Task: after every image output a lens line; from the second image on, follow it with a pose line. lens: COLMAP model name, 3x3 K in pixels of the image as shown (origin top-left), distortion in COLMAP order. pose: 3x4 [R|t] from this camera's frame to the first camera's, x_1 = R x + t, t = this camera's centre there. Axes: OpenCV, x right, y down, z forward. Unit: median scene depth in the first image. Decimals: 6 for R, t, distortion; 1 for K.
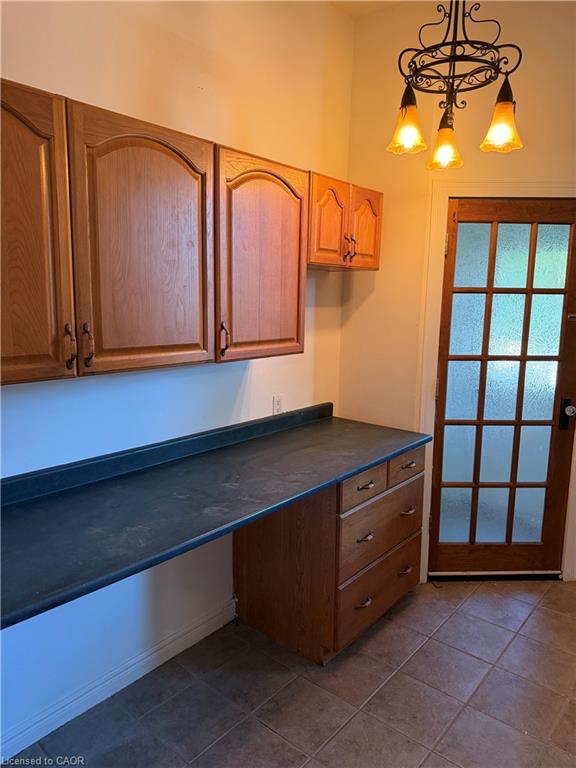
lens RADIAL K [[538.7, 0, 284.1], [0, 538.7, 384.6], [0, 0, 1]] dist [0.043212, -0.056118]
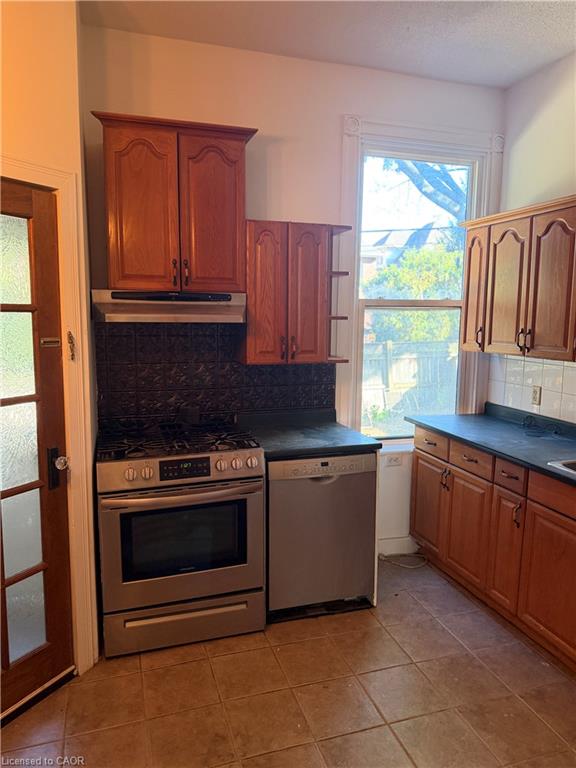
lens RADIAL K [[538.7, 0, 283.5], [0, 538.7, 383.5], [0, 0, 1]] dist [0.043212, -0.056118]
pose [[0.516227, -0.114075, 0.848820, 0.054493], [0.133125, 0.989732, 0.052050, -0.064332], [-0.846042, 0.086129, 0.526113, 0.338099]]
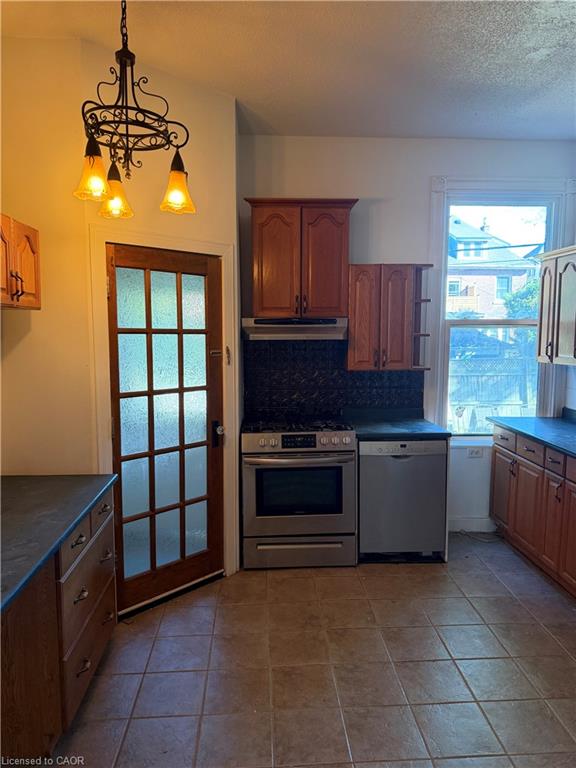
lens RADIAL K [[538.7, 0, 287.8], [0, 538.7, 385.0], [0, 0, 1]] dist [0.043212, -0.056118]
pose [[0.716335, -0.079690, 0.693191, -0.186040], [0.118203, 0.992957, -0.007998, -0.025287], [-0.687672, 0.087667, 0.720709, 0.039042]]
